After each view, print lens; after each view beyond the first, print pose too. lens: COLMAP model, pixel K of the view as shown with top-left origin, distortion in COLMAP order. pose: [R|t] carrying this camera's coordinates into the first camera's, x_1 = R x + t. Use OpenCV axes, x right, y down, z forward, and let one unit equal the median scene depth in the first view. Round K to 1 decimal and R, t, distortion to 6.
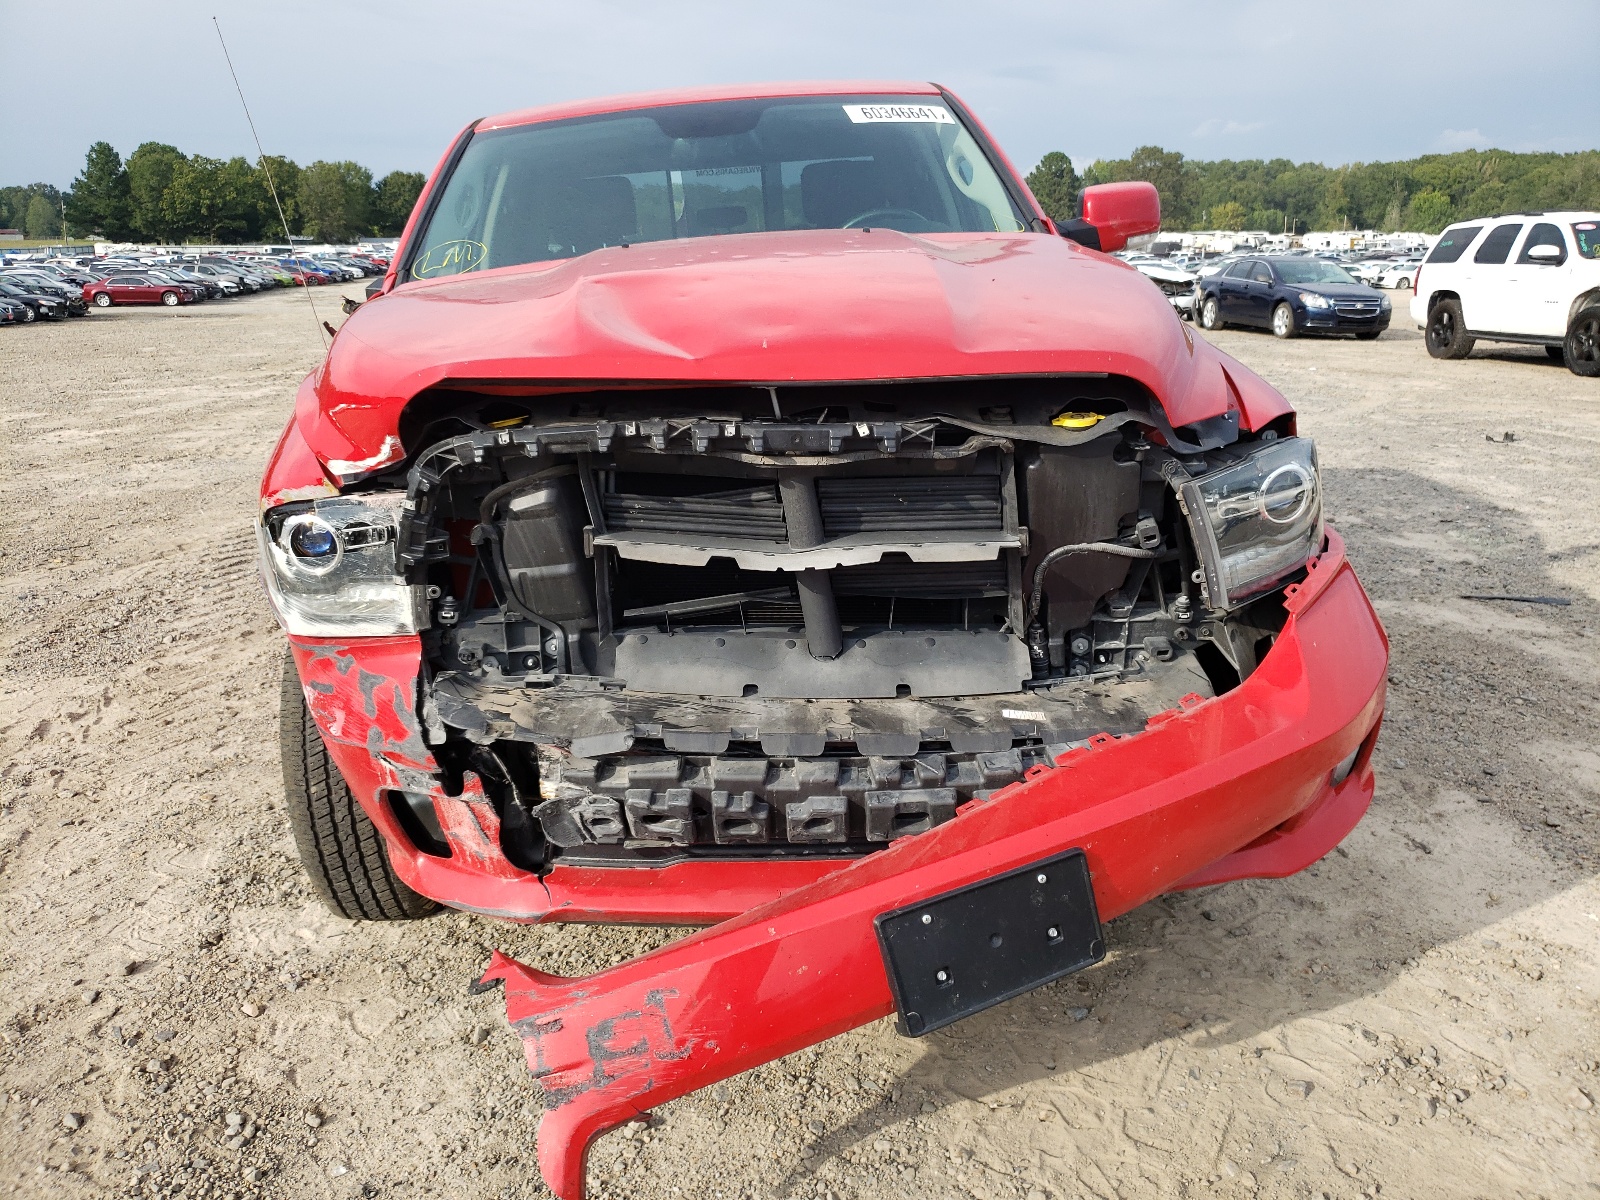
lens RADIAL K [[1209.3, 0, 794.5], [0, 1209.3, 597.6], [0, 0, 1]] dist [0.035010, -0.003026]
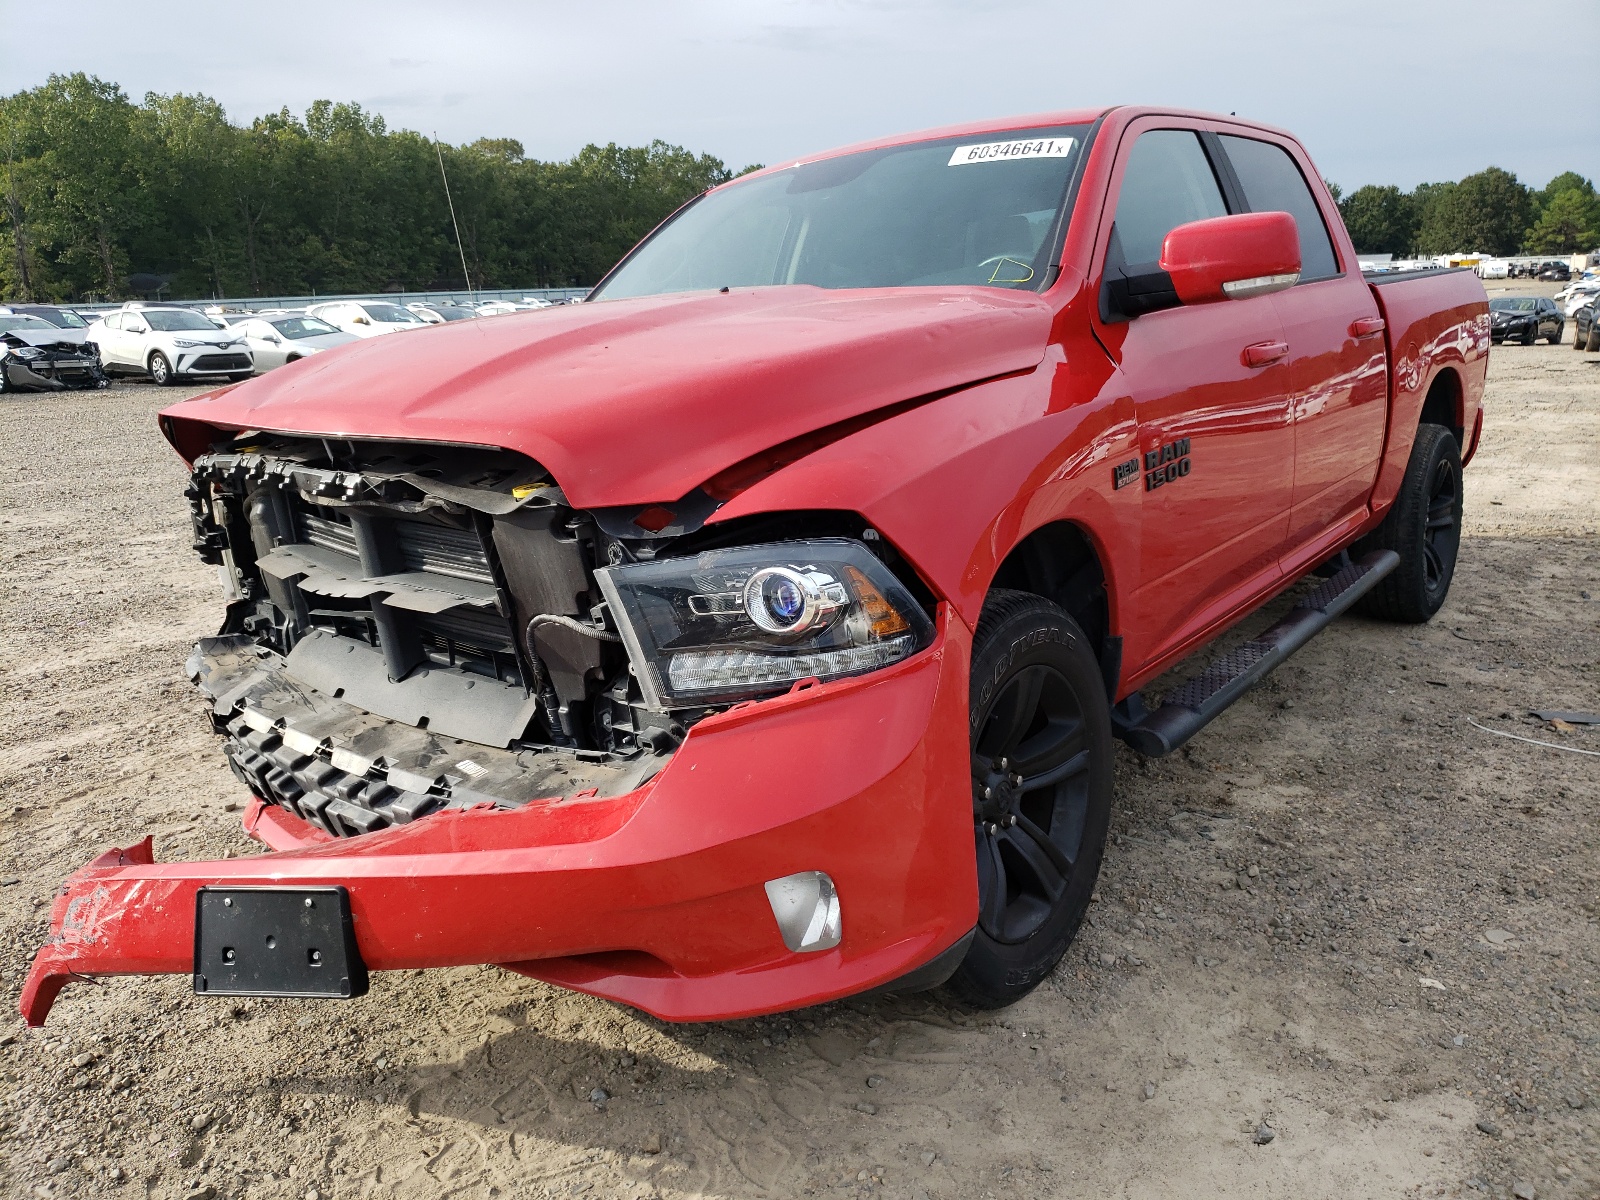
lens RADIAL K [[1209.3, 0, 793.7], [0, 1209.3, 605.0], [0, 0, 1]] dist [0.035010, -0.003026]
pose [[0.749086, 0.154856, -0.644119, 1.041538], [-0.161402, 0.985658, 0.049264, -0.135647], [0.642510, 0.067059, 0.763337, 0.373918]]
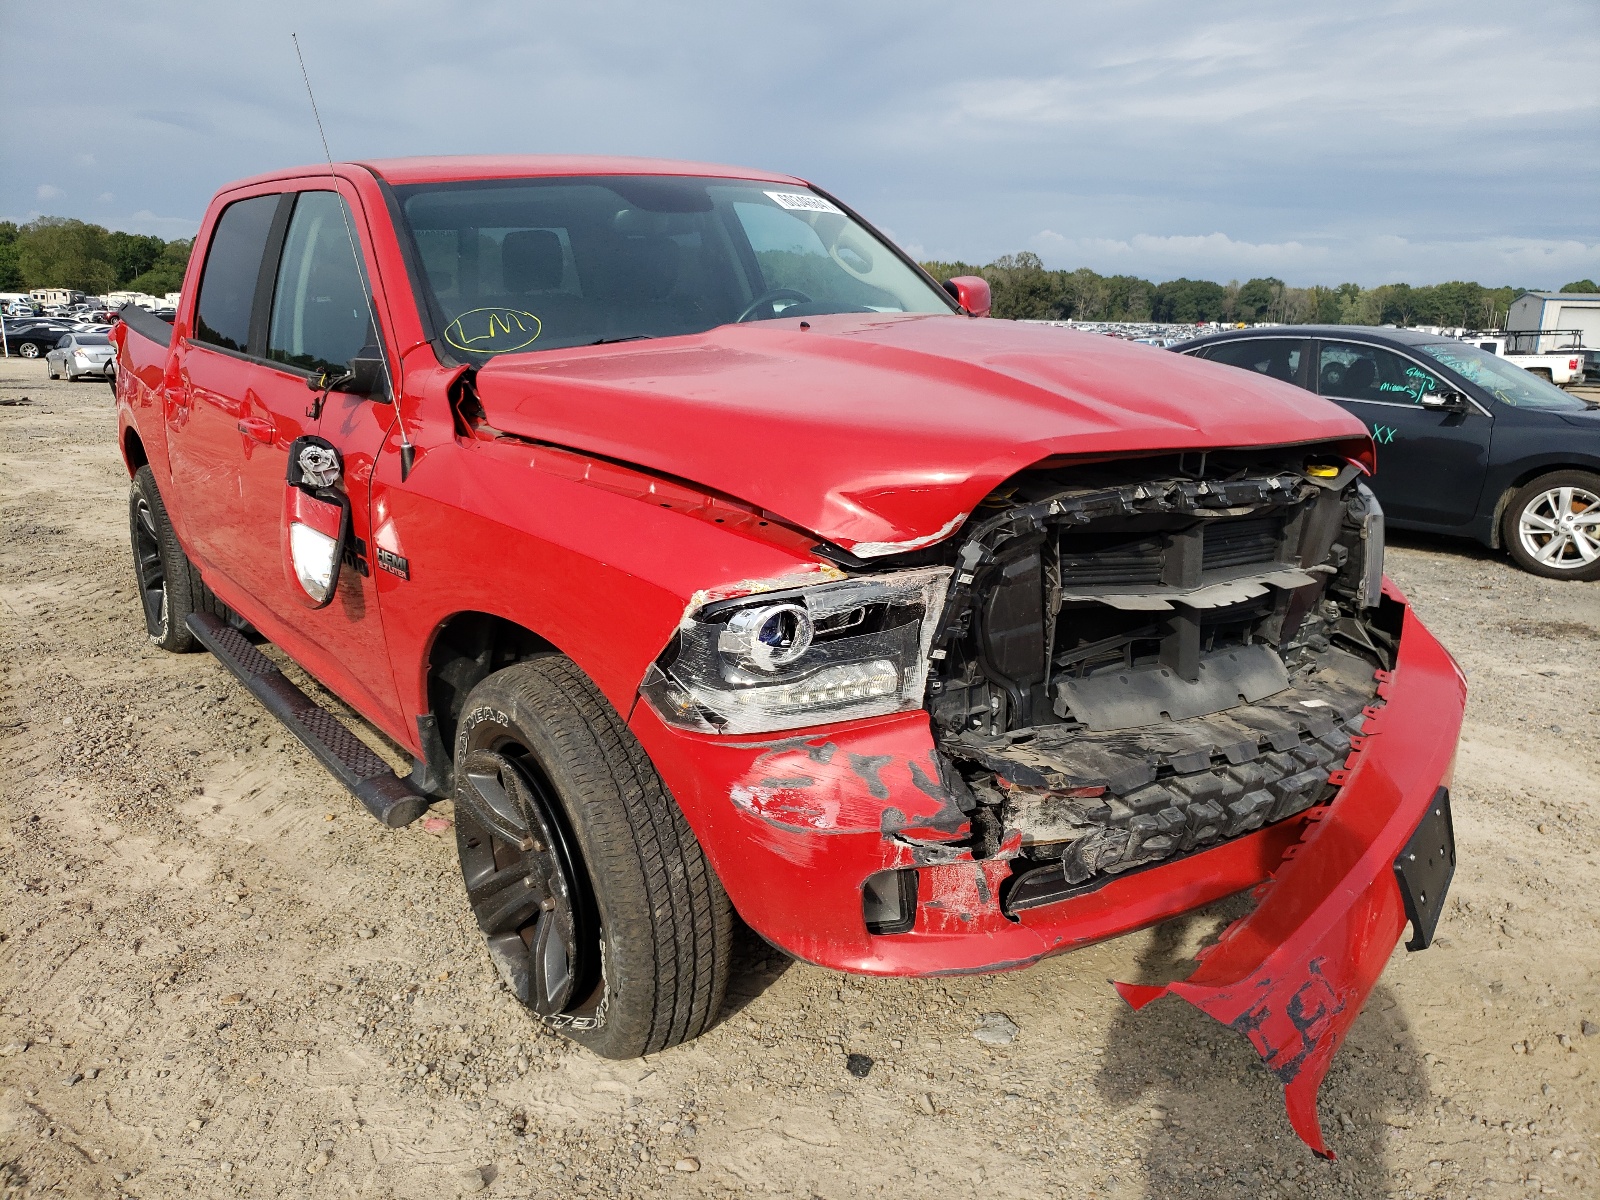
lens RADIAL K [[1209.3, 0, 800.9], [0, 1209.3, 596.7], [0, 0, 1]] dist [0.035010, -0.003026]
pose [[0.837104, -0.094763, 0.538773, -0.935131], [0.122205, 0.992387, -0.015325, -0.059398], [-0.533219, 0.078669, 0.842311, 0.200986]]
